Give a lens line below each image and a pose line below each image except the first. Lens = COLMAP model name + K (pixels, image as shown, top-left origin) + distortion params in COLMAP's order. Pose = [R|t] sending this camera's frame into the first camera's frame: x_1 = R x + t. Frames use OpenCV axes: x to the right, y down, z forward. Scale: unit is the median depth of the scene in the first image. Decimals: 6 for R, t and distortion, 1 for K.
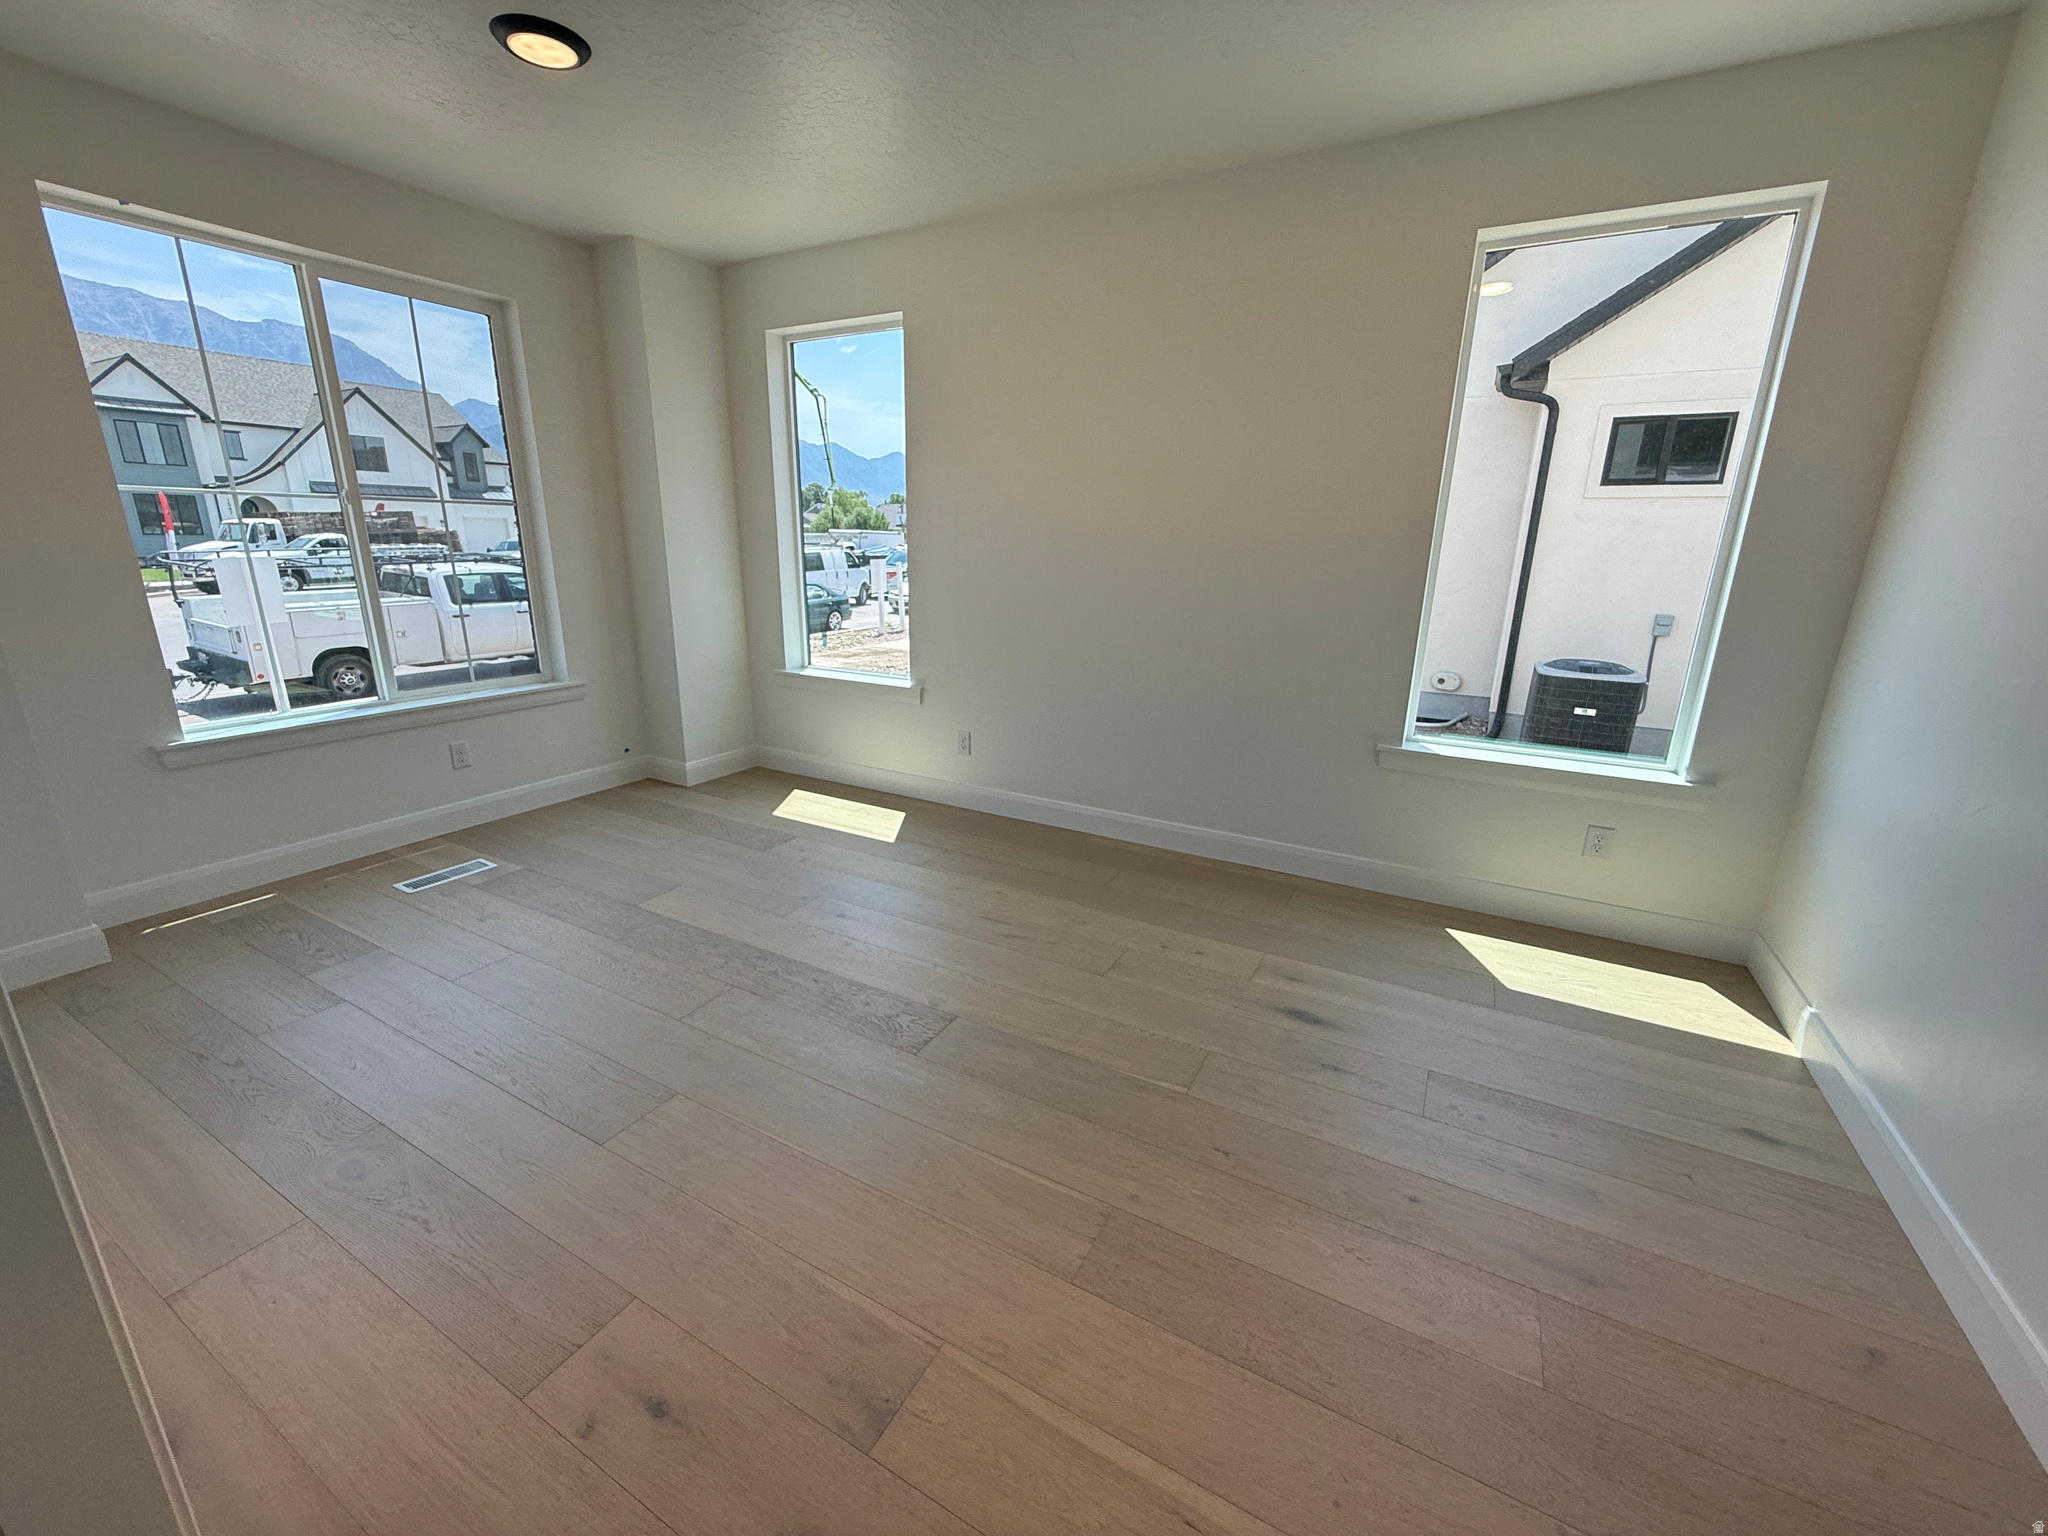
lens RADIAL K [[816.2, 0, 1014.8], [0, 816.2, 765.9], [0, 0, 1]] dist [-0.001396, -0.001003]
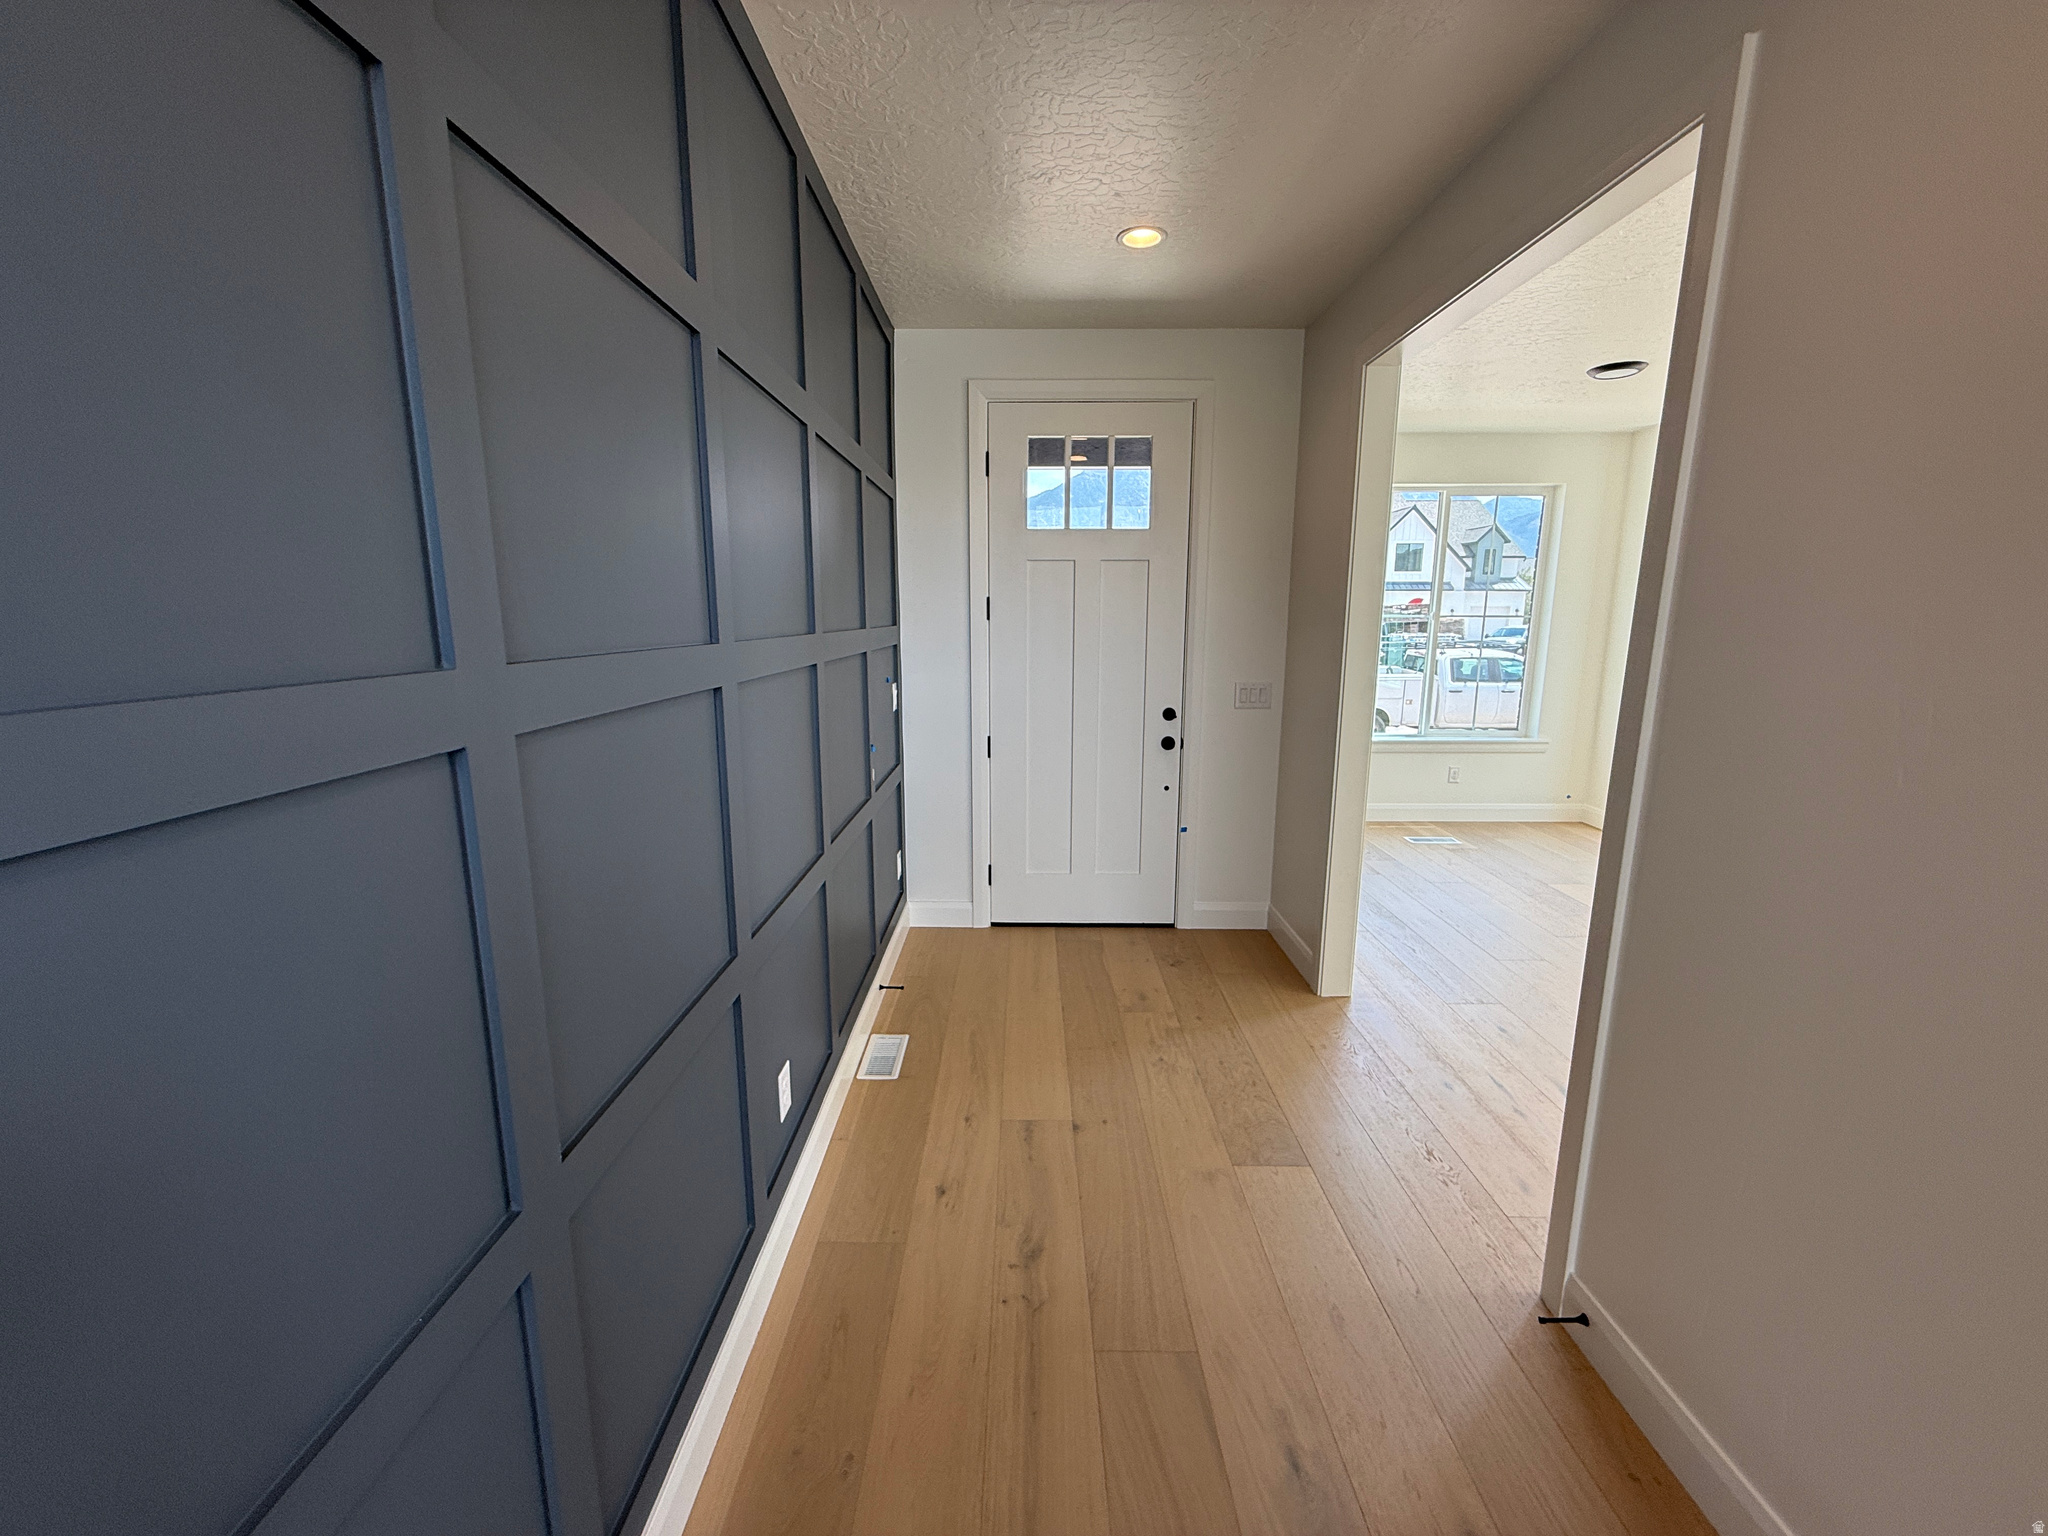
lens RADIAL K [[816.2, 0, 1014.8], [0, 816.2, 765.9], [0, 0, 1]] dist [-0.001396, -0.001003]
pose [[0.477536, 0.148632, -0.865949, 0.072315], [-0.232682, 0.971791, 0.038483, 0.027718], [0.847241, 0.183114, 0.498650, -0.132802]]
